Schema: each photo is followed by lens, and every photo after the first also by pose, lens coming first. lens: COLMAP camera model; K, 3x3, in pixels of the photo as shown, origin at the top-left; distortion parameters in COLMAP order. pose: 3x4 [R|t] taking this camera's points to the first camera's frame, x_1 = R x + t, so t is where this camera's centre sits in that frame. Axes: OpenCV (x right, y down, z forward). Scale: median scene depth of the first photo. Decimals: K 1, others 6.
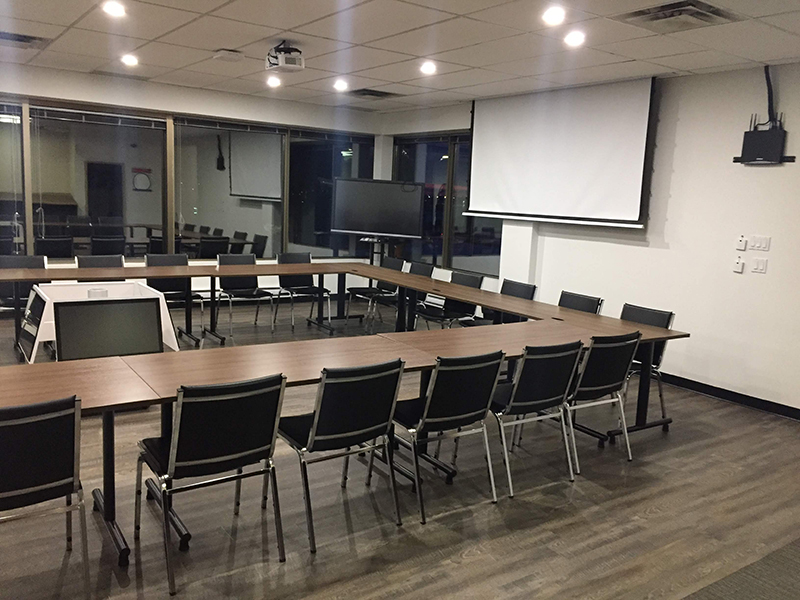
lens RADIAL K [[676.4, 0, 400.0], [0, 676.4, 300.0], [0, 0, 1]] dist [0.041767, 0.002801]
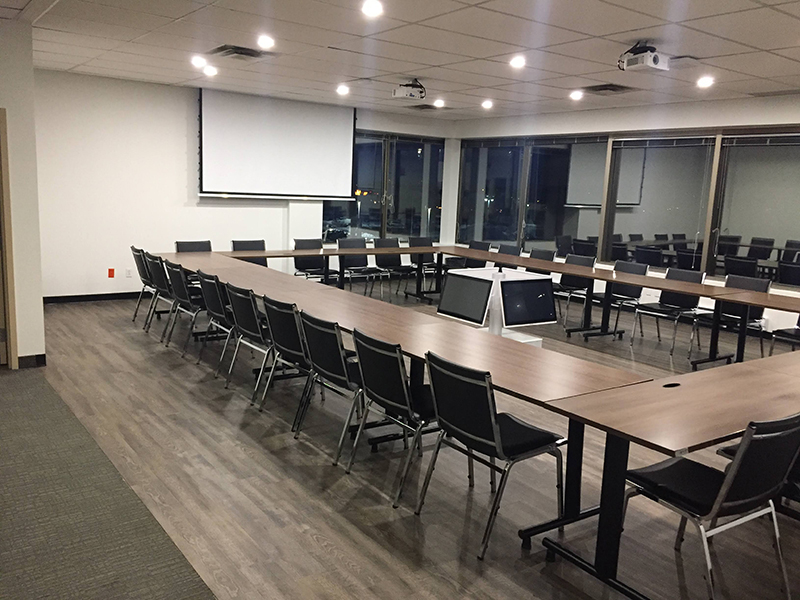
lens RADIAL K [[679.3, 0, 400.0], [0, 679.3, 287.8], [0, 0, 1]] dist [0.094610, -0.000093]
pose [[0.027877, 0.101864, -0.994408, 1.208352], [-0.190378, 0.977127, 0.094757, -0.105632], [0.981315, 0.186672, 0.046632, 0.995222]]
